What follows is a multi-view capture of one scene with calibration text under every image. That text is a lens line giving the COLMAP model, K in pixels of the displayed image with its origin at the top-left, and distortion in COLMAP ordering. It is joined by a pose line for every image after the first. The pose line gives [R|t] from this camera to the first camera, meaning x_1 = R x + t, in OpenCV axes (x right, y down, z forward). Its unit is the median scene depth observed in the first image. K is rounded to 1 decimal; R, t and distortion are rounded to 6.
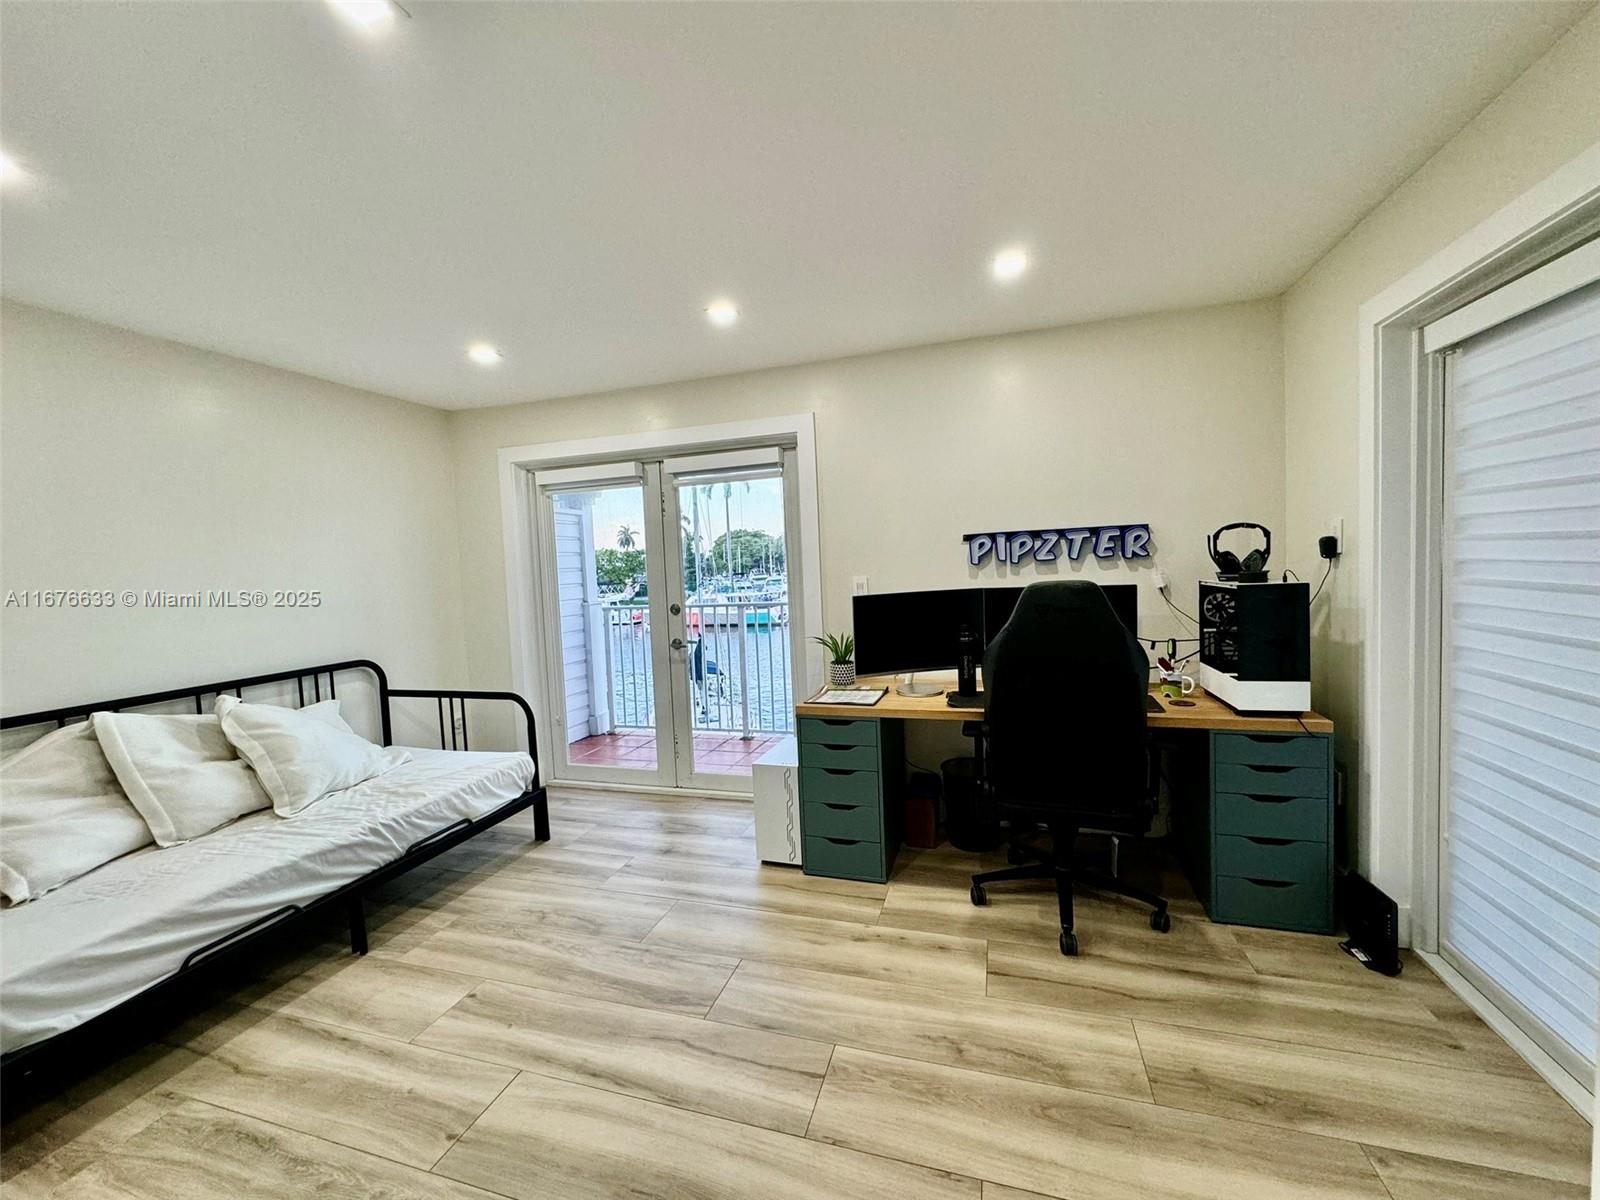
lens RADIAL K [[638.7, 0, 802.5], [0, 638.7, 601.7], [0, 0, 1]] dist [-0.002647, 0.000028]
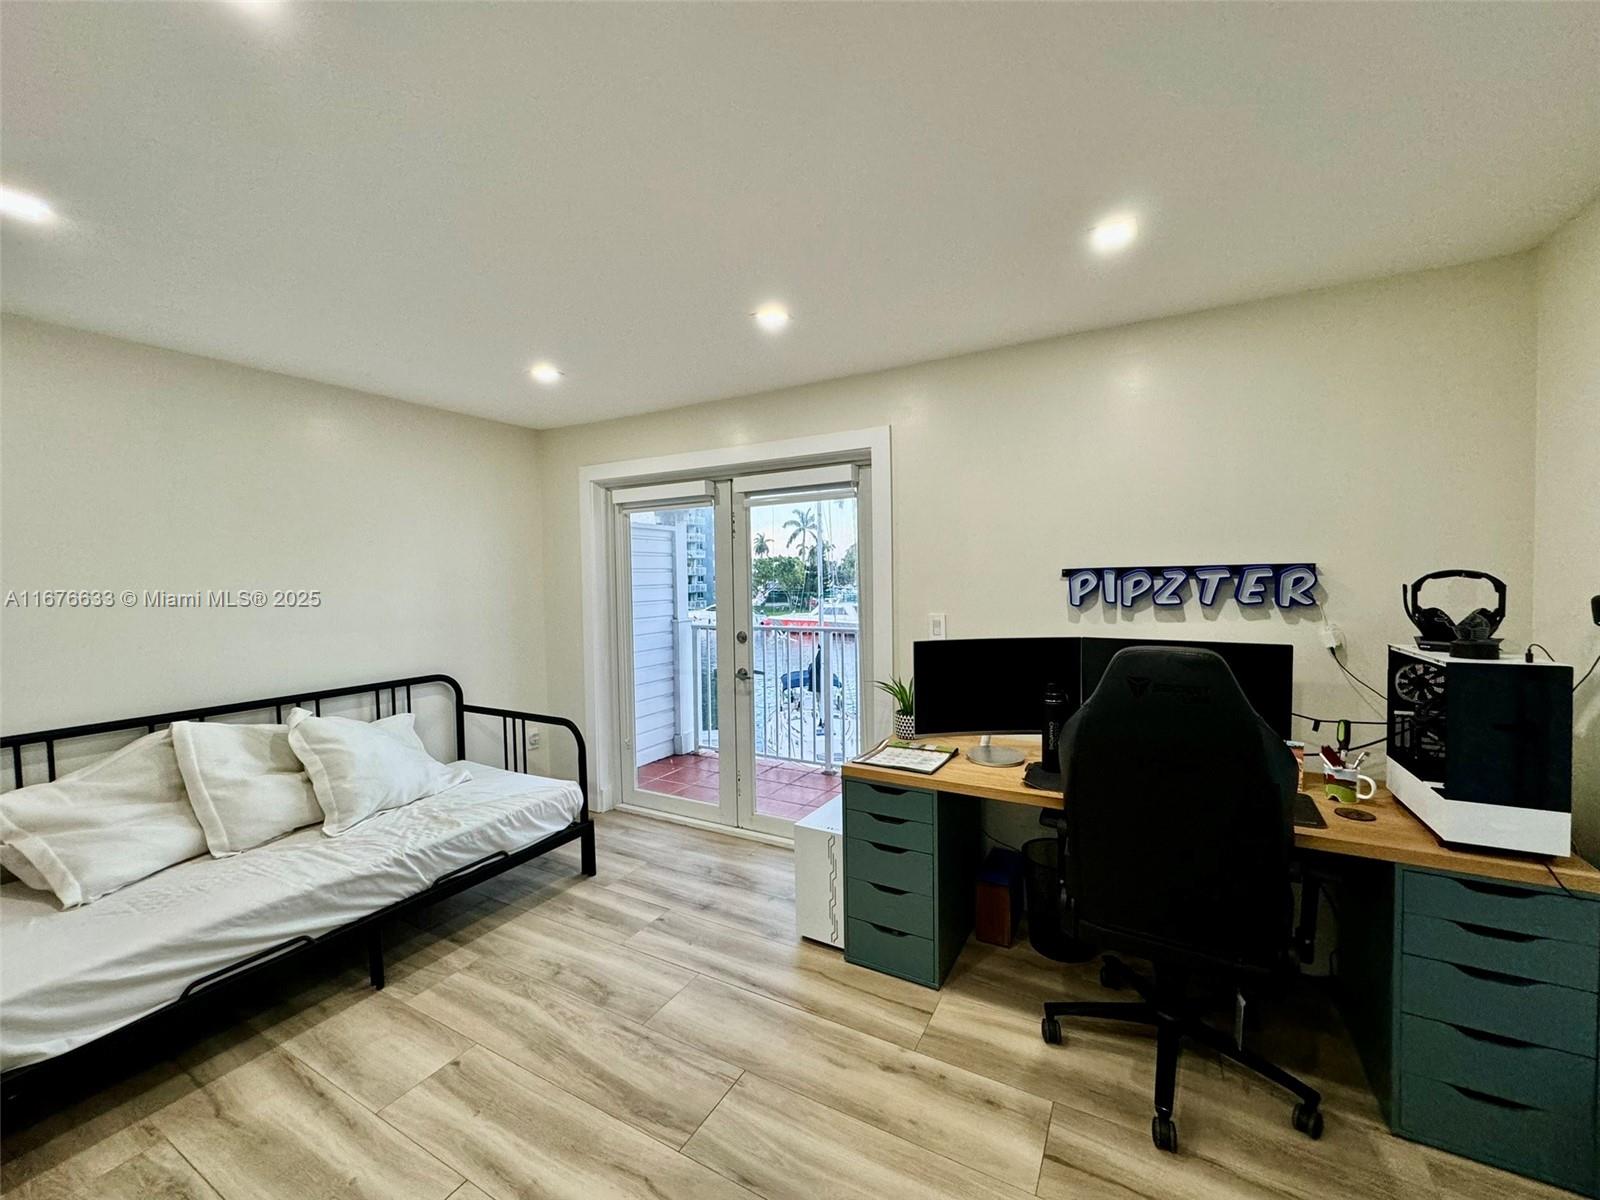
lens RADIAL K [[638.7, 0, 803.6], [0, 638.7, 600.9], [0, 0, 1]] dist [-0.002647, 0.000028]
pose [[0.978336, 0.035377, -0.203980, 0.113652], [-0.038332, 0.999209, -0.010556, -0.050767], [0.203445, 0.018147, 0.978918, 0.148181]]
